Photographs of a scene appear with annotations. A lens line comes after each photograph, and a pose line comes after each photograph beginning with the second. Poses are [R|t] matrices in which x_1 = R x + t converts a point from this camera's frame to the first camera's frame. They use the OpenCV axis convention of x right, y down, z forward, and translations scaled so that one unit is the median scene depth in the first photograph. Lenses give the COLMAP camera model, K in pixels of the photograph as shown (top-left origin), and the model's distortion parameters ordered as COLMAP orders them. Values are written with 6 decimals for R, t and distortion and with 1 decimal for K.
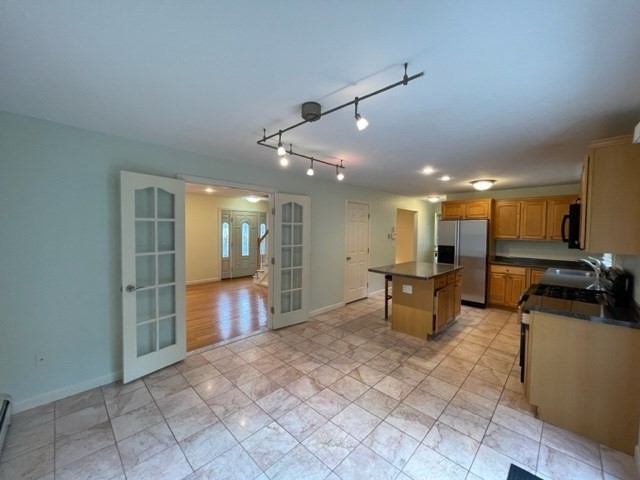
lens RADIAL K [[257.9, 0, 319.4], [0, 257.9, 236.3], [0, 0, 1]] dist [-0.001913, 0.000007]
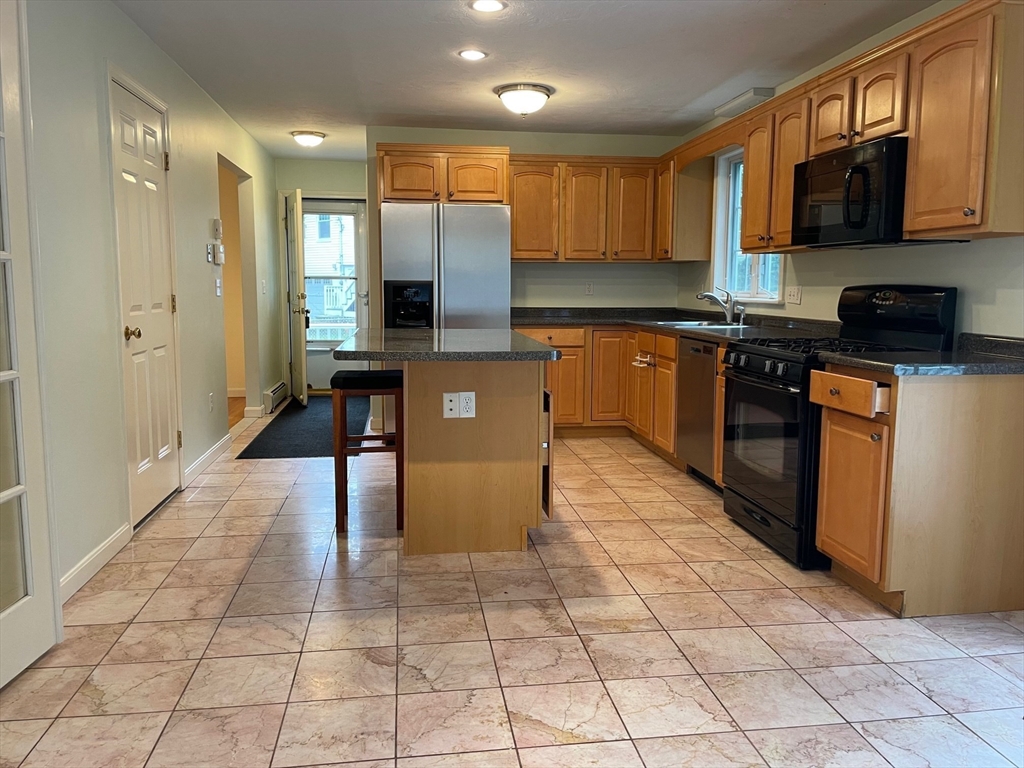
lens RADIAL K [[770.0, 0, 512.0], [0, 770.0, 384.0], [0, 0, 1]] dist [0.100014, -0.128841]
pose [[0.608634, -0.110884, 0.785665, -0.360563], [0.024155, 0.992317, 0.121337, 0.081905], [-0.793084, -0.054873, 0.606636, 0.462721]]
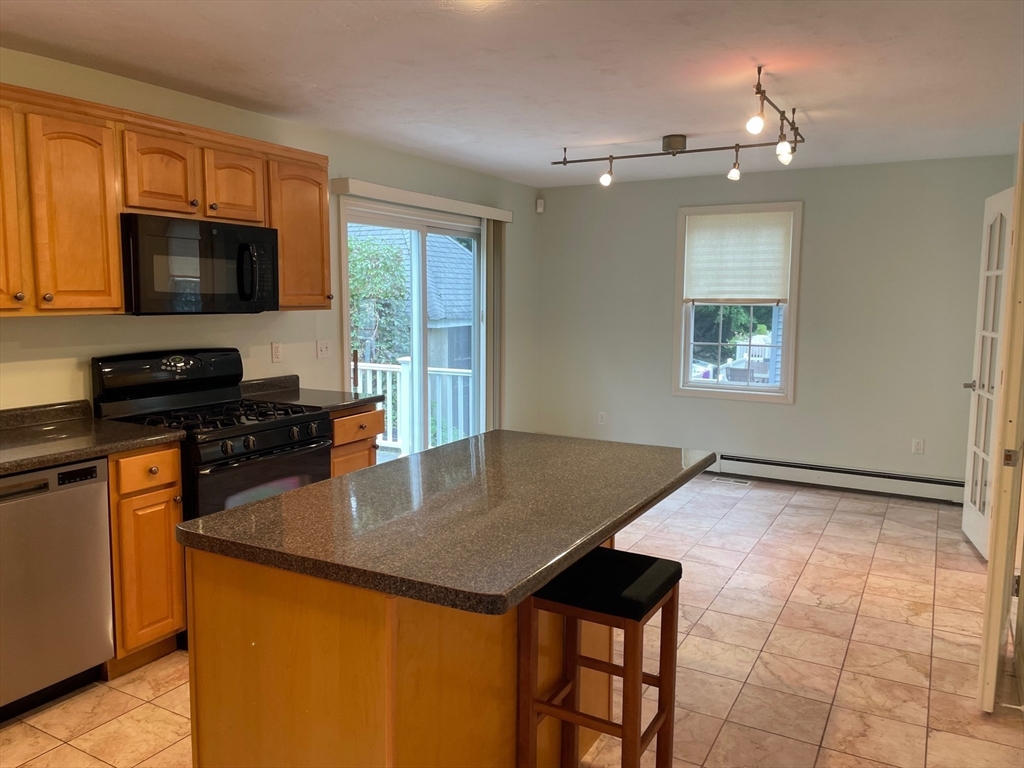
lens RADIAL K [[770.0, 0, 512.0], [0, 770.0, 384.0], [0, 0, 1]] dist [0.100014, -0.128841]
pose [[-0.963751, 0.011038, -0.266576, 0.640280], [-0.027531, 0.989696, 0.140511, -0.029837], [0.265380, 0.142757, -0.953516, 1.874478]]
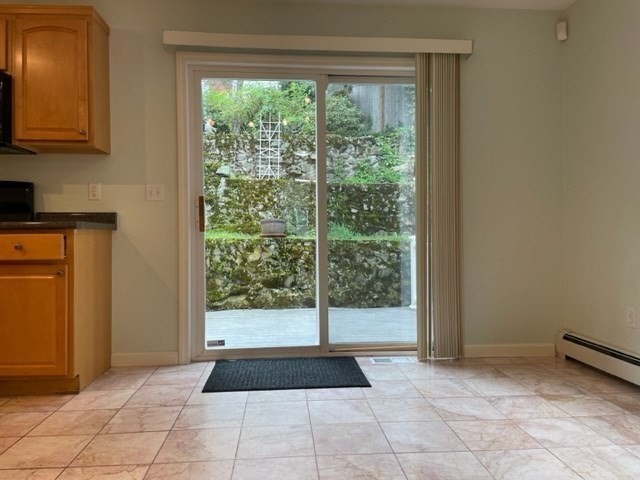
lens RADIAL K [[481.2, 0, 320.0], [0, 481.2, 240.0], [0, 0, 1]] dist [0.100014, -0.128841]
pose [[-0.757485, -0.016406, 0.652646, -0.278031], [0.013163, 0.999097, 0.040393, 0.170887], [-0.652720, 0.039188, -0.756585, 0.964544]]
